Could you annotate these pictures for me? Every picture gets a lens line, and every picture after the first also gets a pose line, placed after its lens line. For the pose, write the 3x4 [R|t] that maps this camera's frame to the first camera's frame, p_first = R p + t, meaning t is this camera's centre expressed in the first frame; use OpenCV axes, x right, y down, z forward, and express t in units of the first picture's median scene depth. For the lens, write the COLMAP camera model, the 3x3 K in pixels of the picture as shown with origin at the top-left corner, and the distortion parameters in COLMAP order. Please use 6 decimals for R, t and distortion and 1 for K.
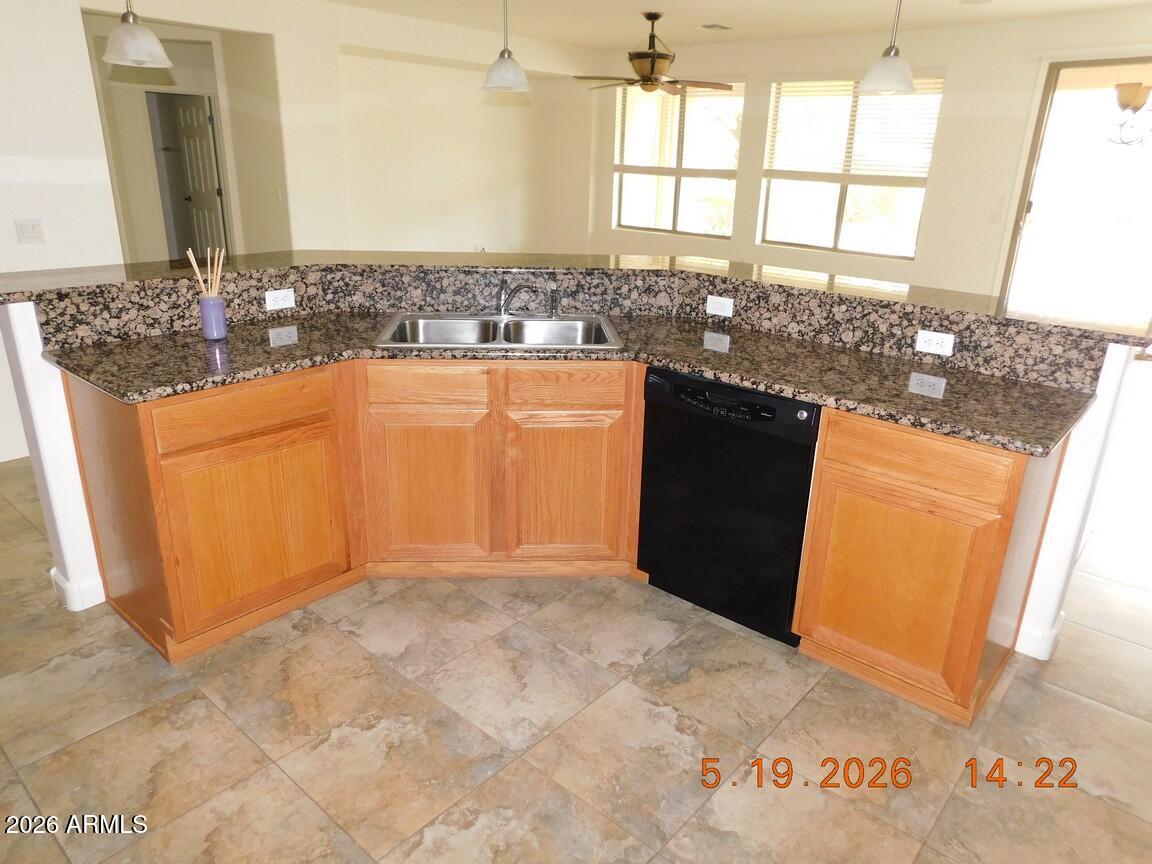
lens RADIAL K [[781.7, 0, 576.0], [0, 781.7, 432.0], [0, 0, 1]] dist [-0.050674, 0.058635]
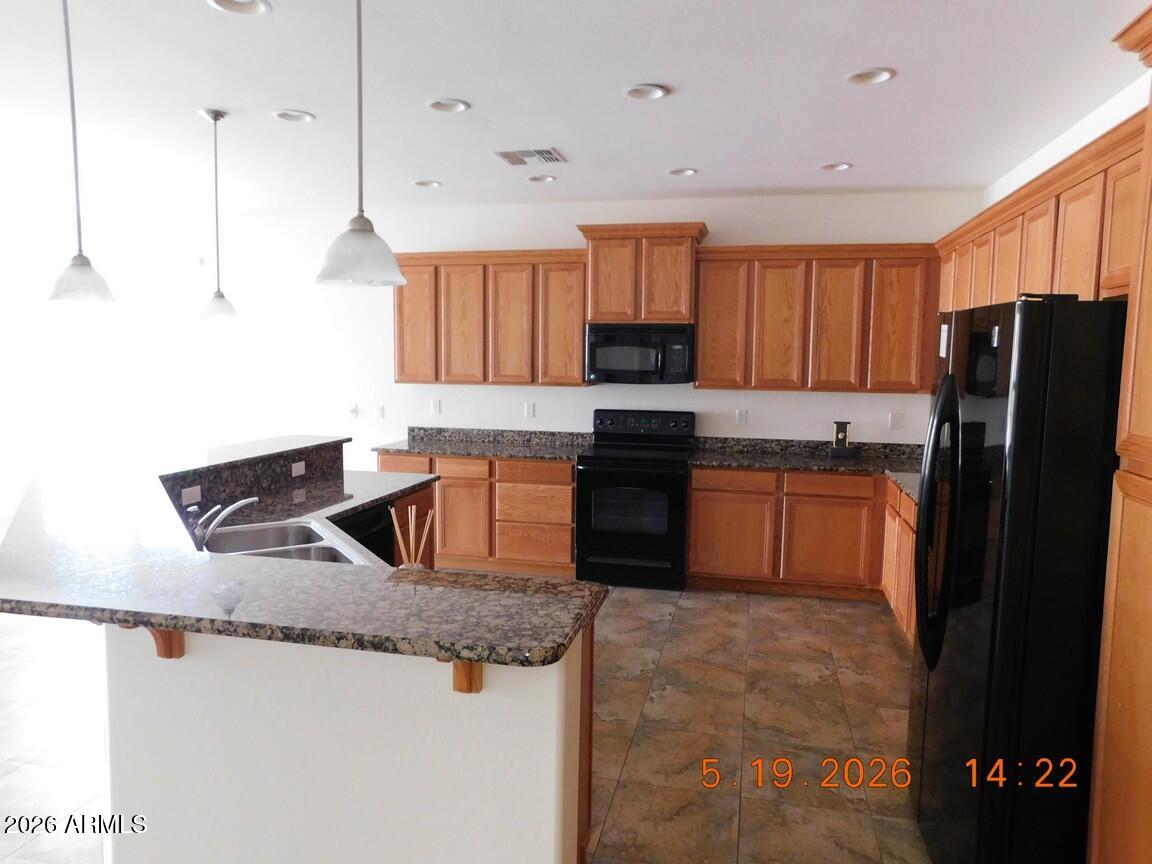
lens RADIAL K [[773.2, 0, 576.0], [0, 773.2, 432.0], [0, 0, 1]] dist [-0.059261, 0.054830]
pose [[-0.468960, -0.122580, 0.874672, -1.213293], [0.276351, 0.920232, 0.277133, -0.469860], [-0.838872, 0.371681, -0.397677, 1.108633]]
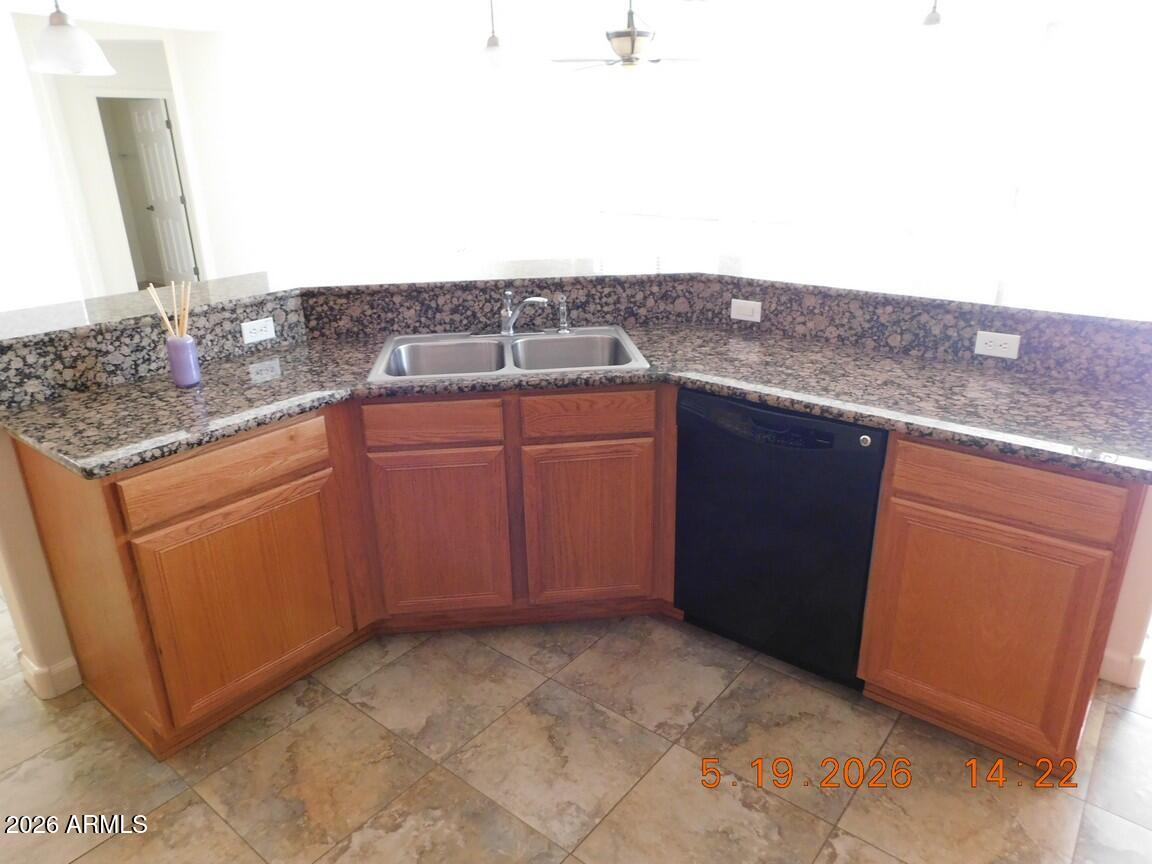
lens RADIAL K [[781.7, 0, 576.0], [0, 781.7, 432.0], [0, 0, 1]] dist [-0.050674, 0.058635]
pose [[0.998172, -0.057034, 0.019976, -0.046374], [0.056615, 0.998176, 0.020945, -0.059978], [-0.021134, -0.019776, 0.999581, 0.112359]]
